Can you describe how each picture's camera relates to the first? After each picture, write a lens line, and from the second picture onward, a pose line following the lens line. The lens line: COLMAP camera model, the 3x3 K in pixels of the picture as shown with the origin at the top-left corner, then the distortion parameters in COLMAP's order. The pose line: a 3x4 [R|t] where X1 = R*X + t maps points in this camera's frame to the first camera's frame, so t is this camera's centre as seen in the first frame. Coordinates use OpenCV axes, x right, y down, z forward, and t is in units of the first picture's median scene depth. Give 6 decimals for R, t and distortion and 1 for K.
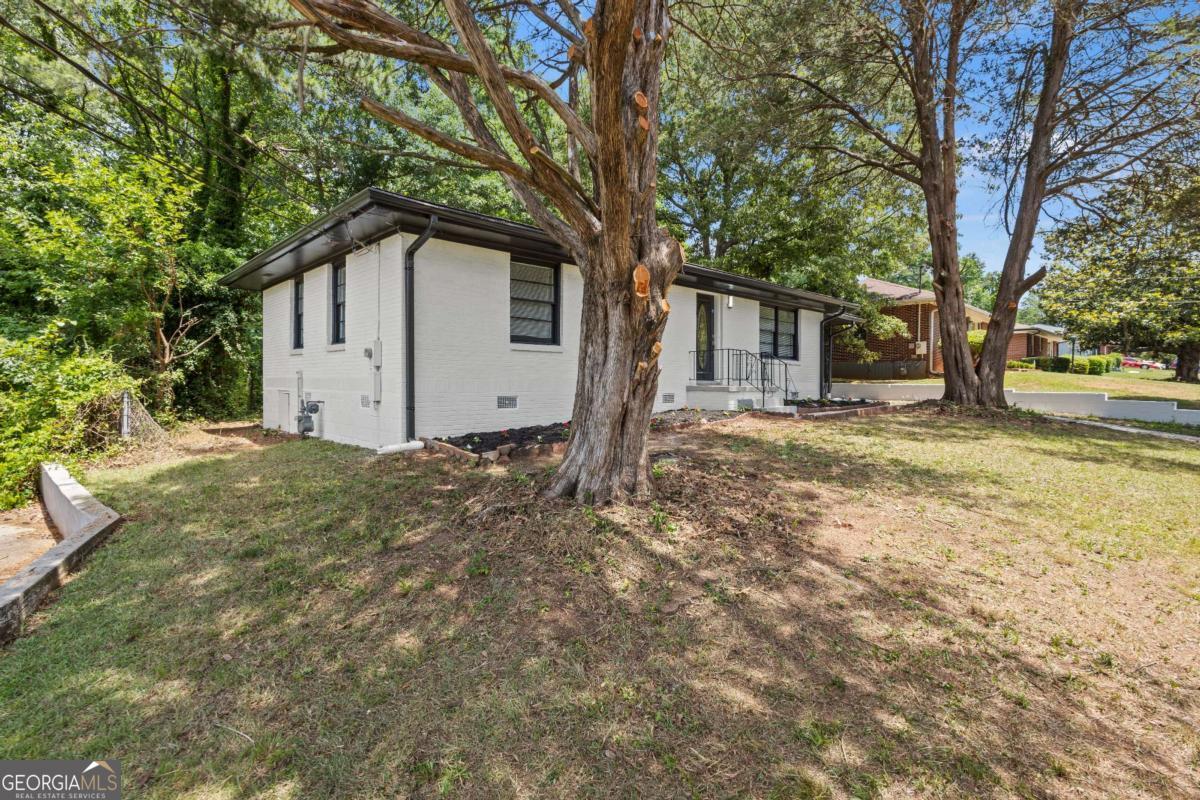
lens RADIAL K [[549.6, 0, 597.8], [0, 549.6, 396.0], [0, 0, 1]] dist [0.002005, -0.000335]
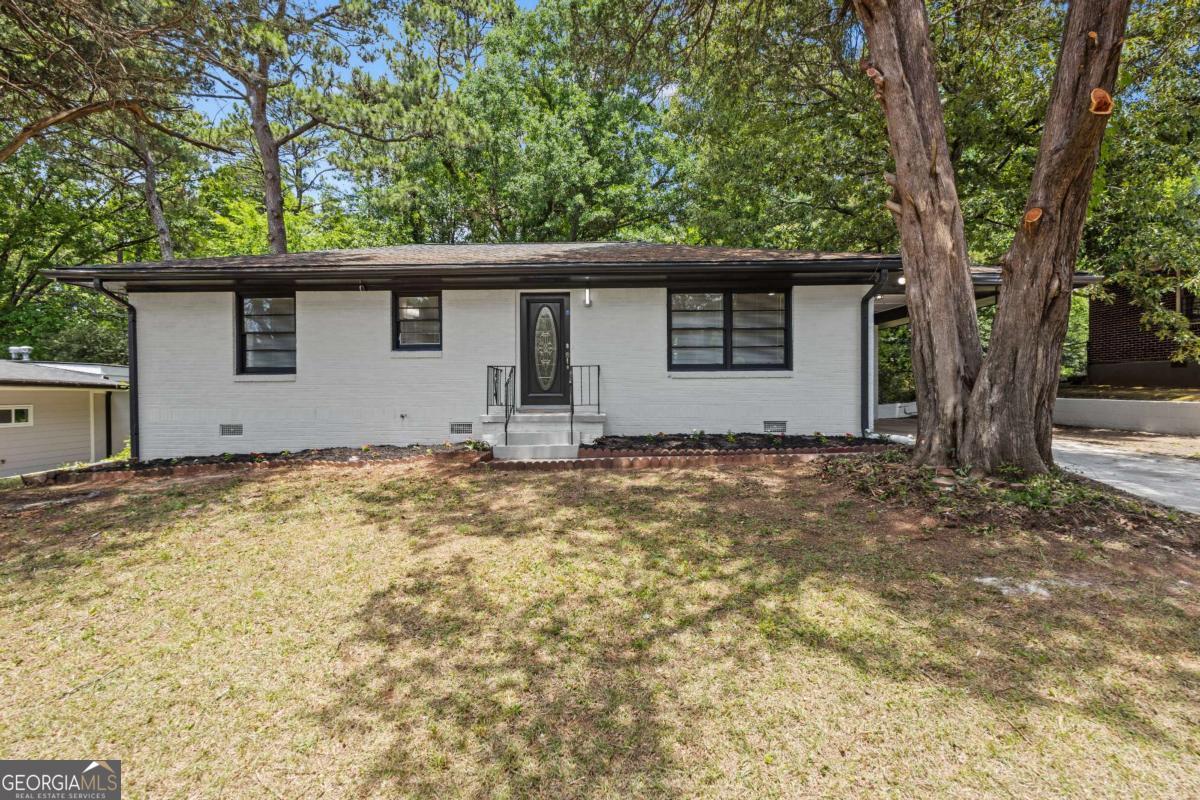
lens RADIAL K [[432.1, 0, 600.3], [0, 432.1, 415.2], [0, 0, 1]] dist [0.000176, -0.000019]
pose [[0.725582, -0.000110, -0.688136, 0.662349], [-0.005736, 0.999964, -0.006207, -0.011782], [0.688112, 0.008451, 0.725555, 0.612975]]
